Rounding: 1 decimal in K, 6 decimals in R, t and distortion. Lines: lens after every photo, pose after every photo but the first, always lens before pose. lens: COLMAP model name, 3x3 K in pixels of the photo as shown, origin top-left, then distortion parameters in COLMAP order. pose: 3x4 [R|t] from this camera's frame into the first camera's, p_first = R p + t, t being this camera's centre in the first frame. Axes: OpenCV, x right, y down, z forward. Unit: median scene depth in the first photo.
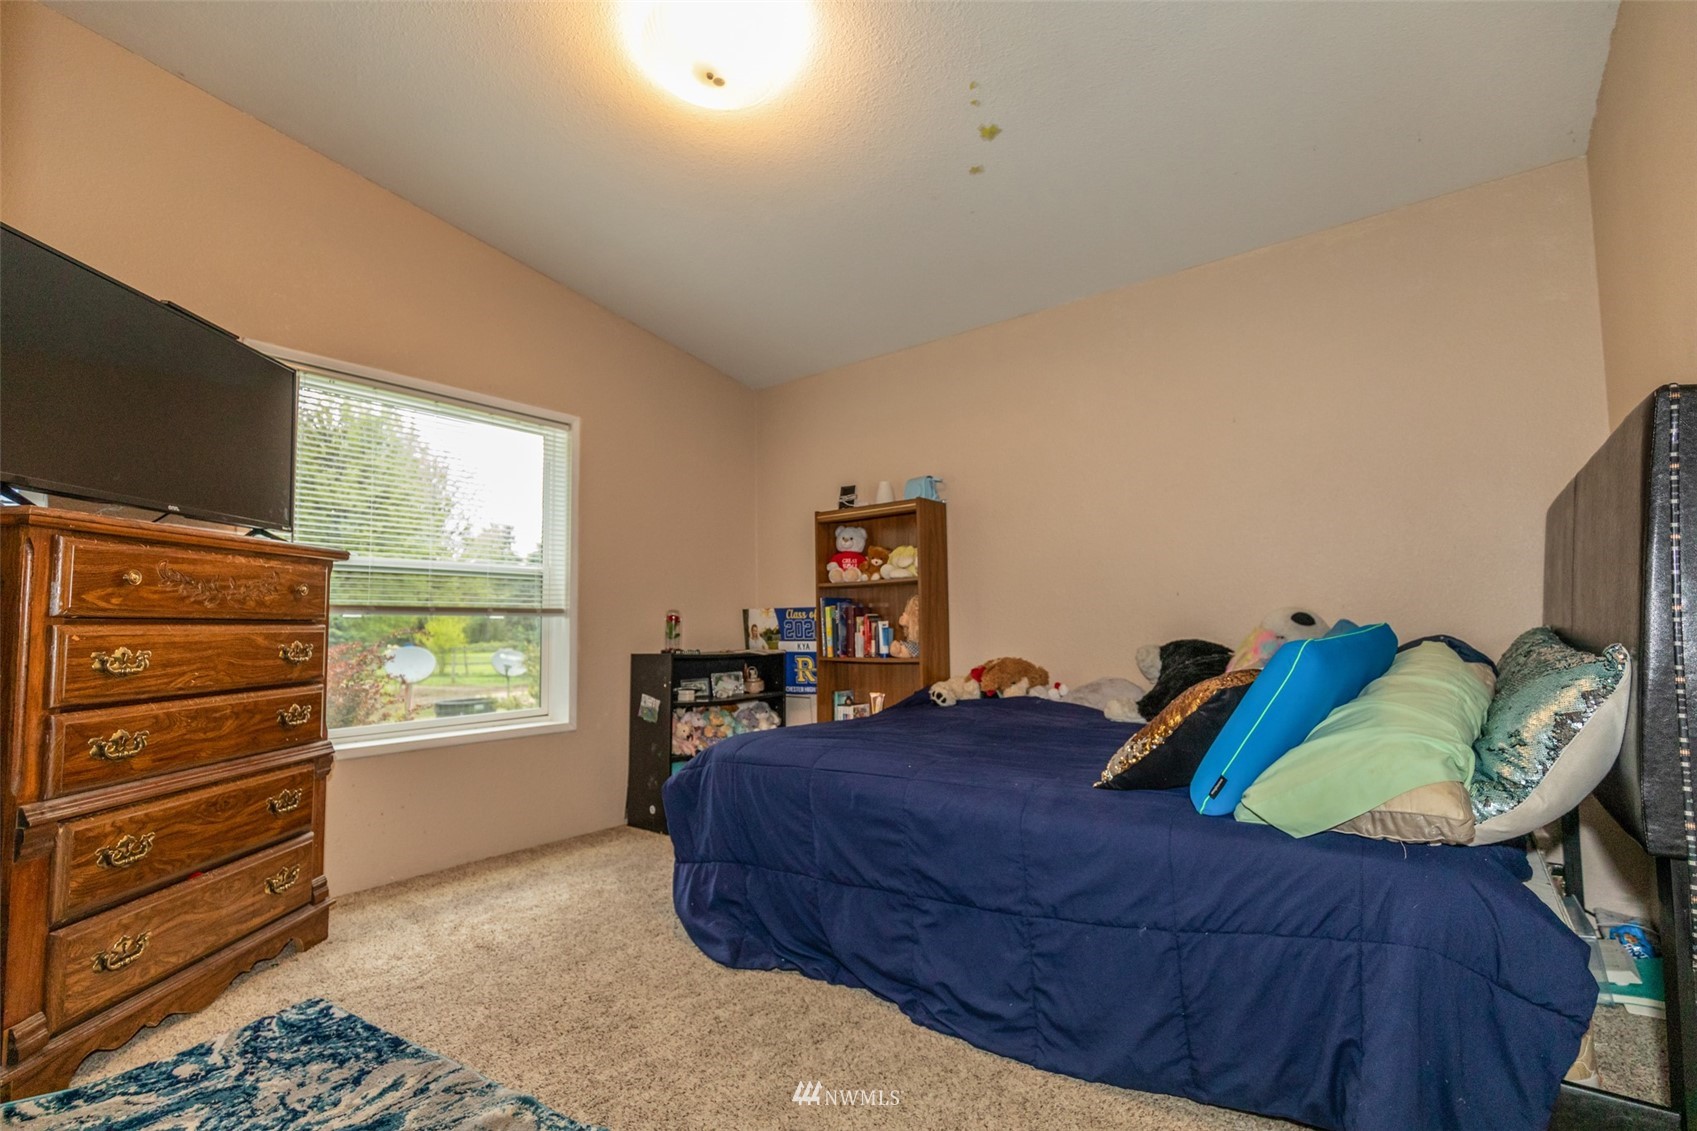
lens RADIAL K [[757.5, 0, 851.8], [0, 757.5, 571.8], [0, 0, 1]] dist [0.002306, -0.000626]
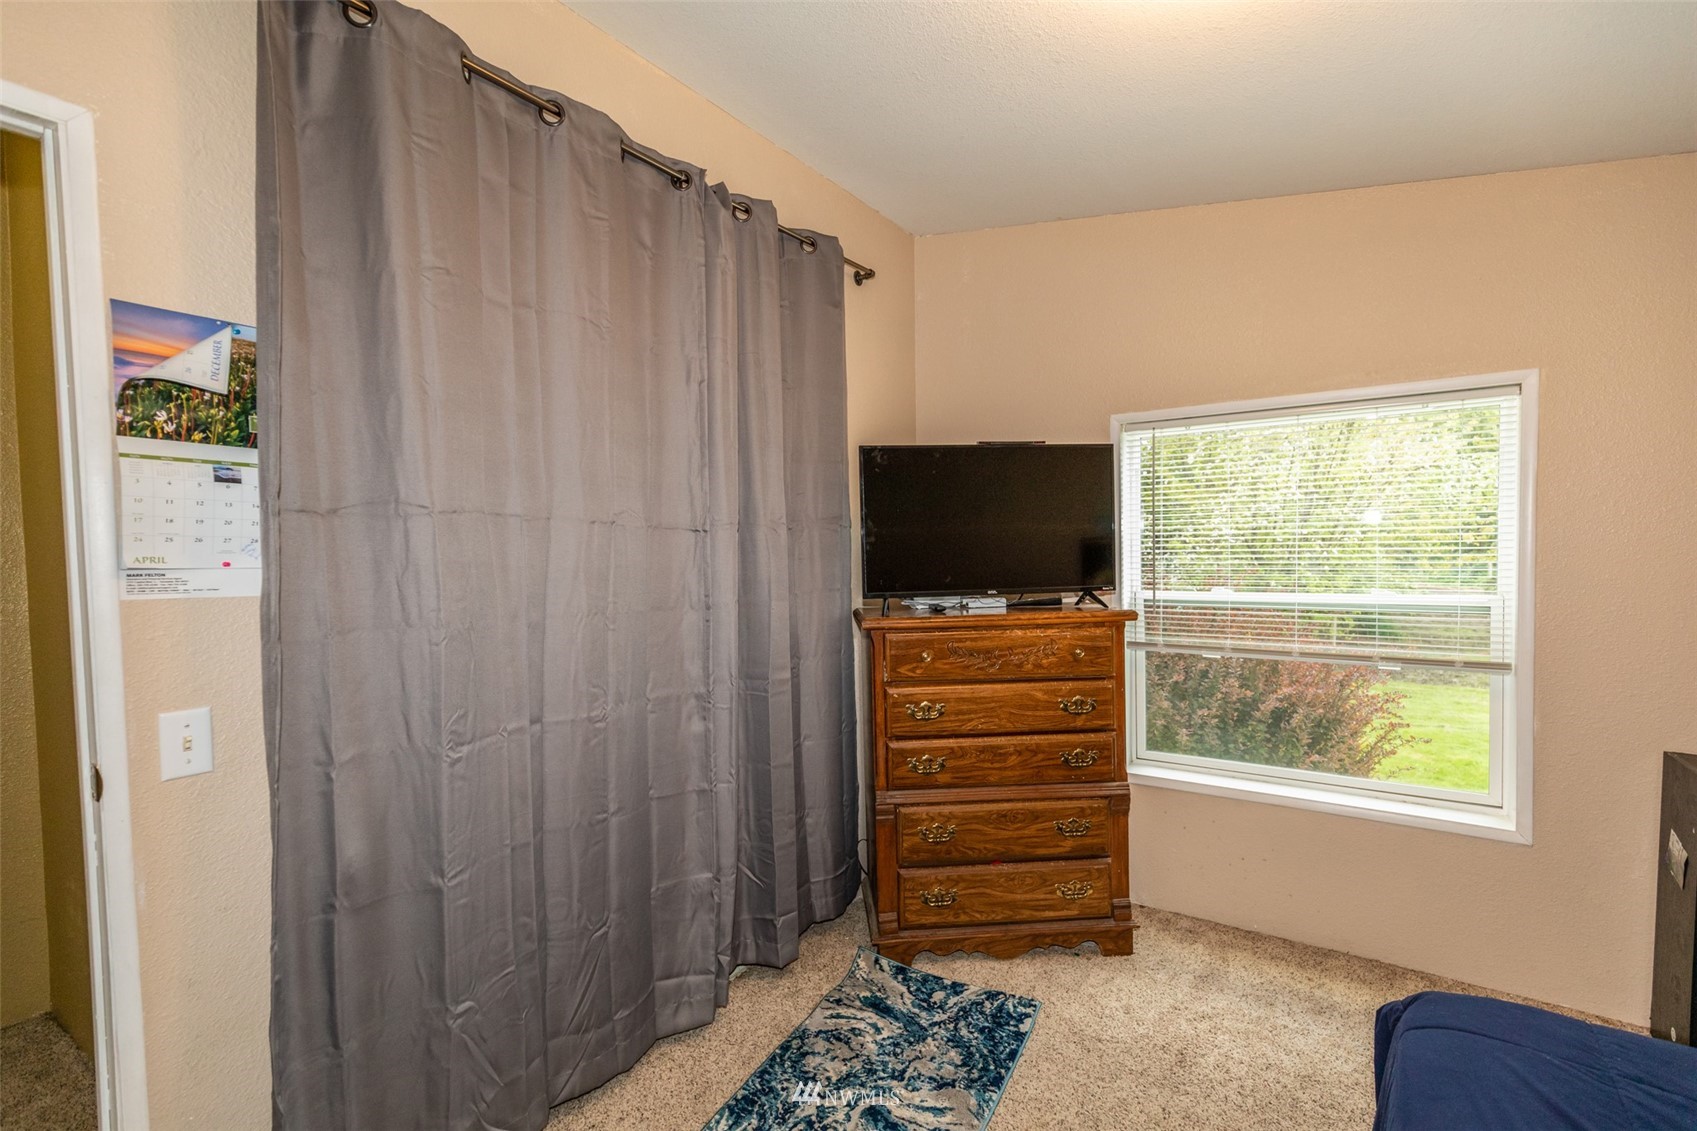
lens RADIAL K [[757.5, 0, 851.8], [0, 757.5, 565.9], [0, 0, 1]] dist [0.002306, -0.000626]
pose [[0.068343, 0.039841, -0.996866, 0.482106], [0.087782, 0.995087, 0.045788, -0.229030], [0.993793, -0.090636, 0.064510, 0.704177]]
